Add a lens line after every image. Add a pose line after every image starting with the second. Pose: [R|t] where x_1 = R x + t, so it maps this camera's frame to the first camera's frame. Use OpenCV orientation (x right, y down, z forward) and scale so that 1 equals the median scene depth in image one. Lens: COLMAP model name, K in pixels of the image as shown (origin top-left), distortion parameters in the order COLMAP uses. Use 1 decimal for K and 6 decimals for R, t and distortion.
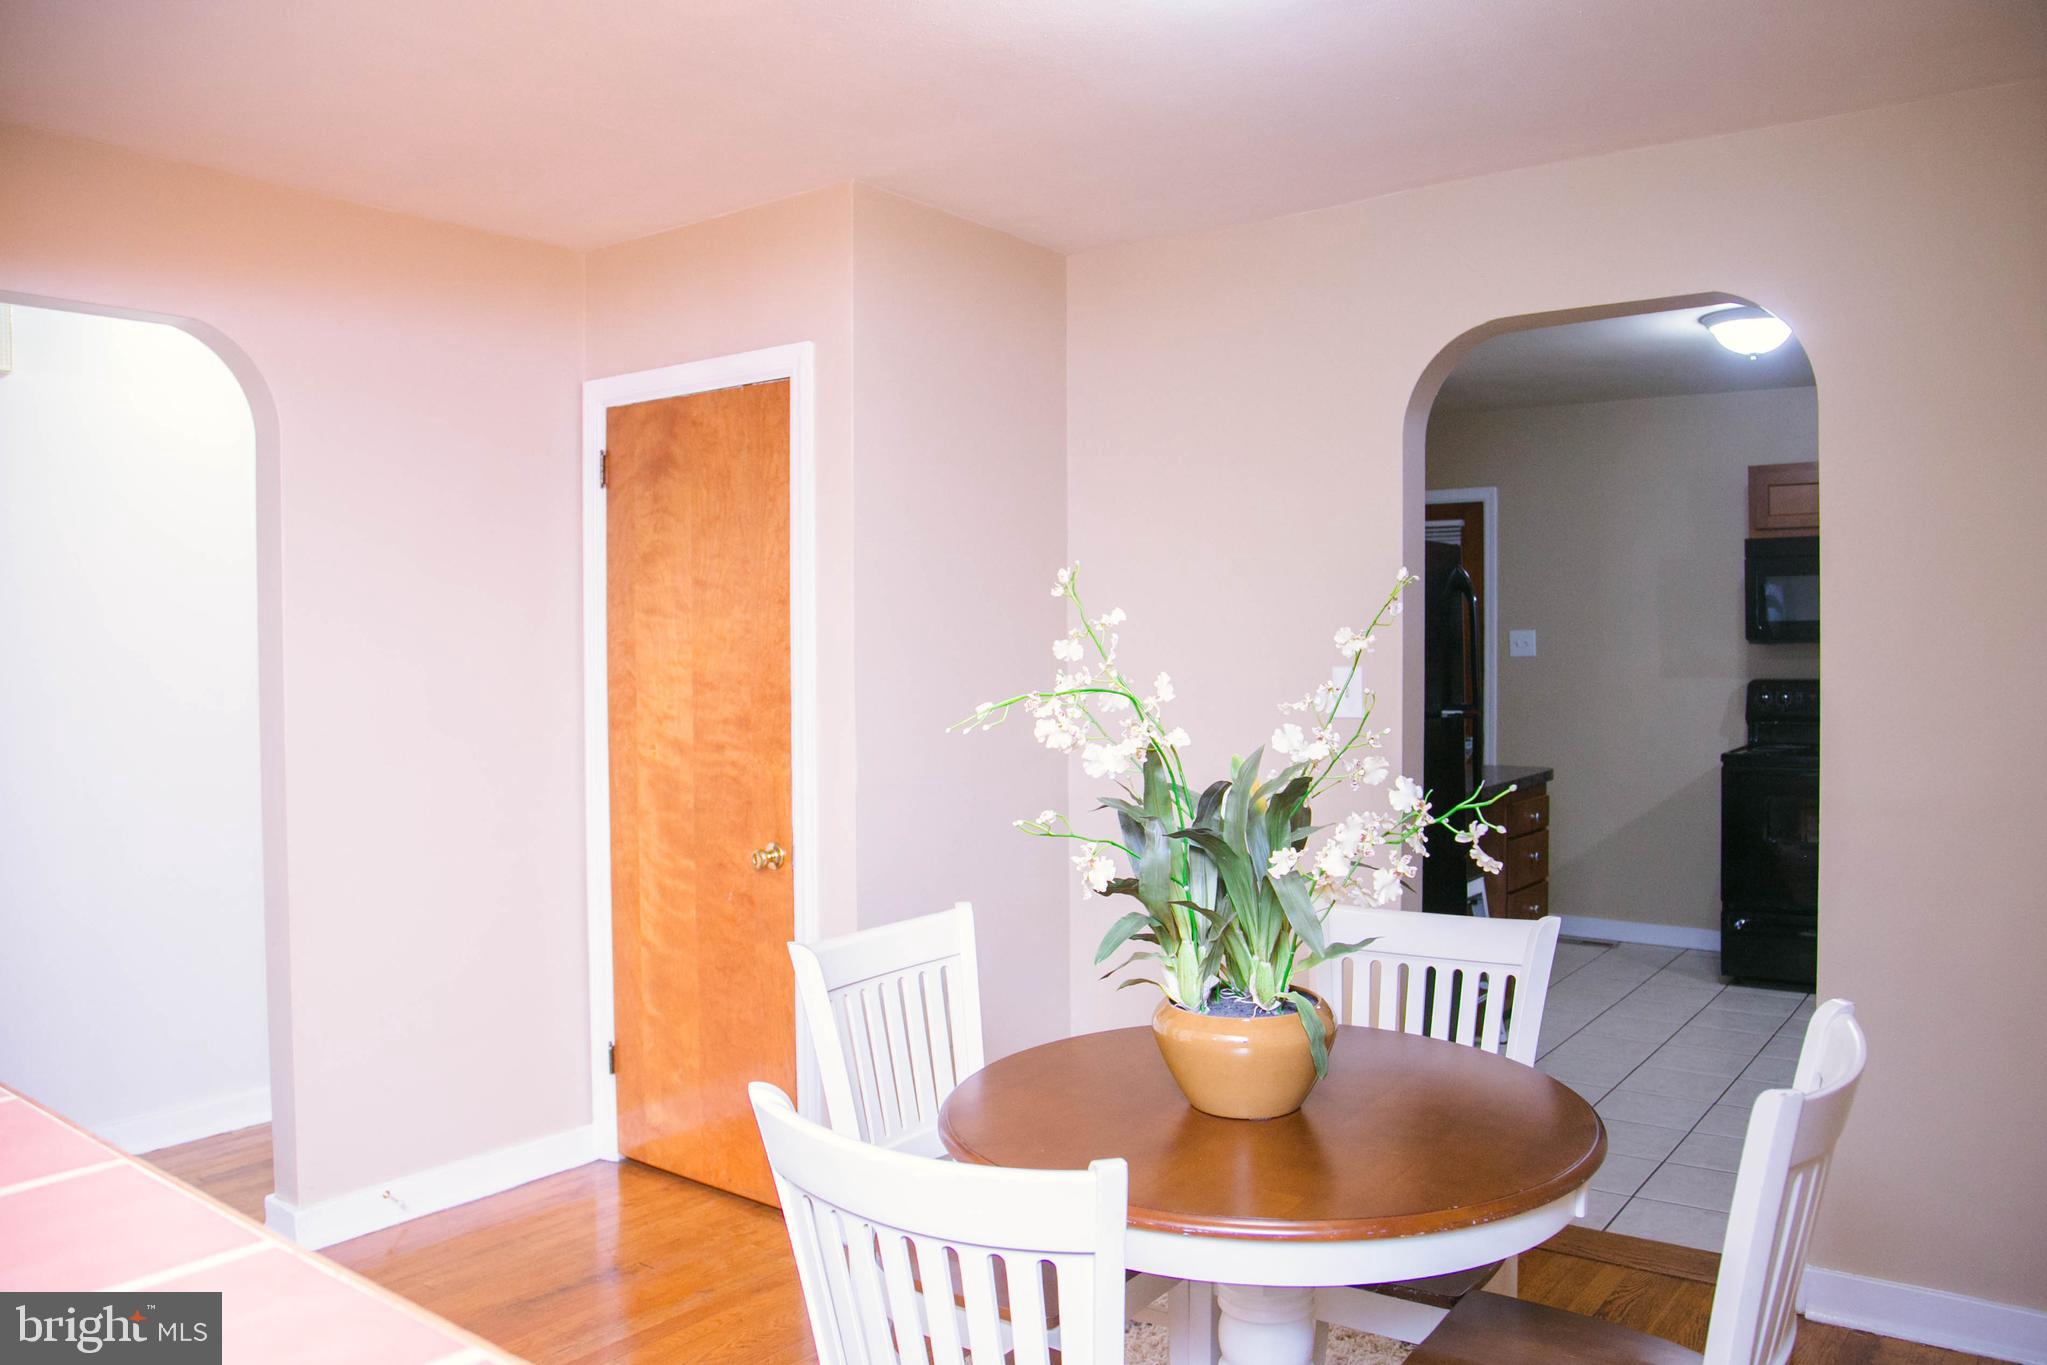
lens RADIAL K [[1403.0, 0, 1027.9], [0, 1403.0, 660.2], [0, 0, 1]] dist [-0.091451, 0.026338]
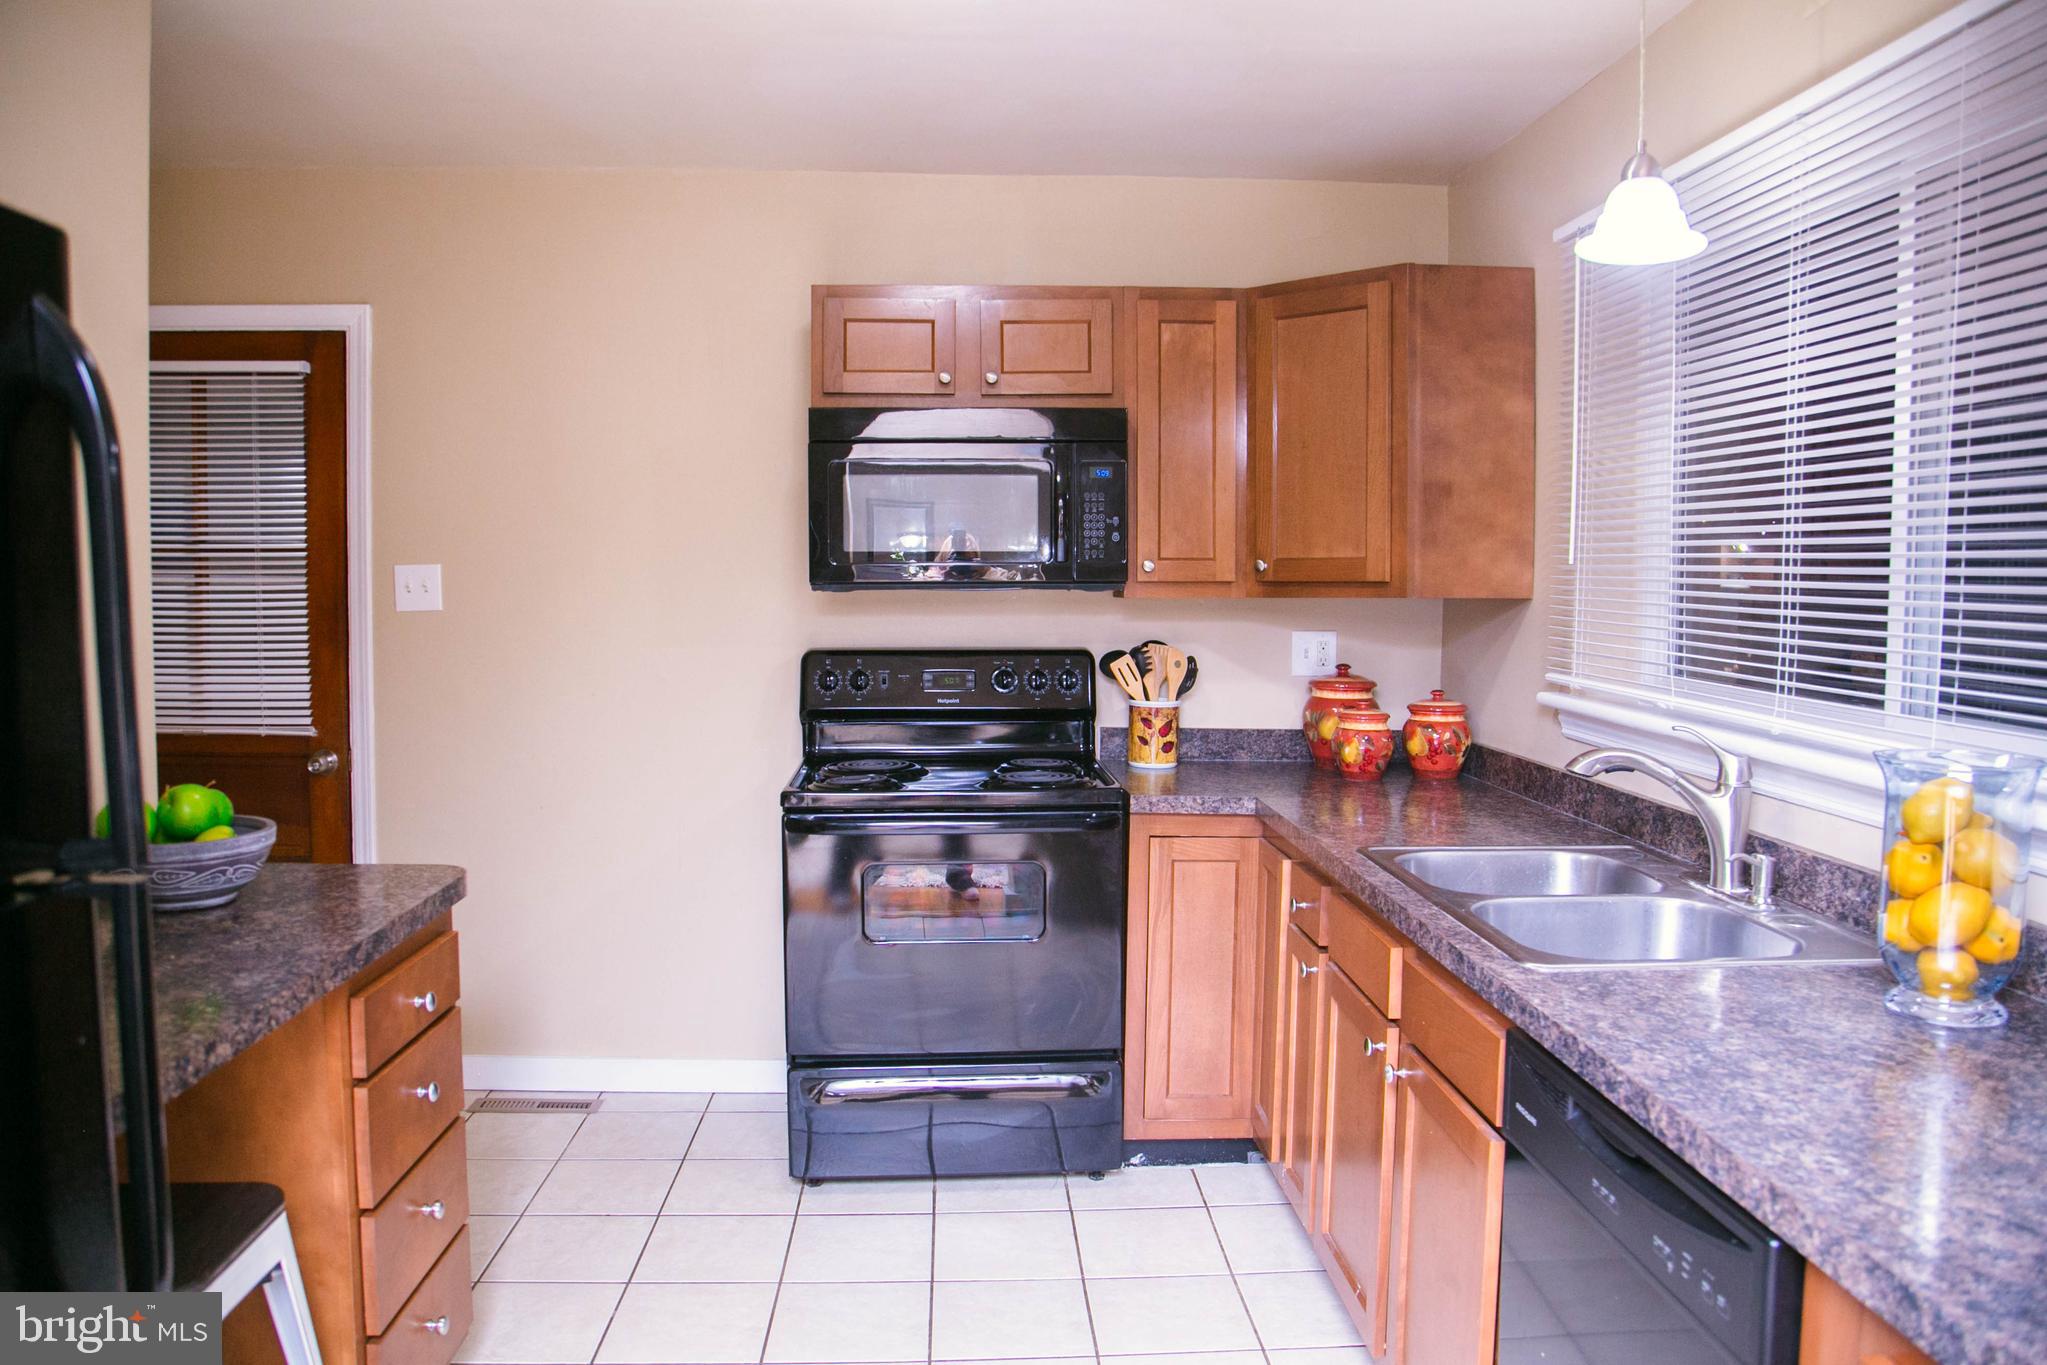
lens RADIAL K [[1403.0, 0, 1021.1], [0, 1403.0, 668.5], [0, 0, 1]] dist [-0.091451, 0.026338]
pose [[0.747145, -0.028463, 0.664051, 0.168167], [-0.001682, 0.998998, 0.044712, -0.004945], [-0.664659, -0.034524, 0.746349, 0.422513]]
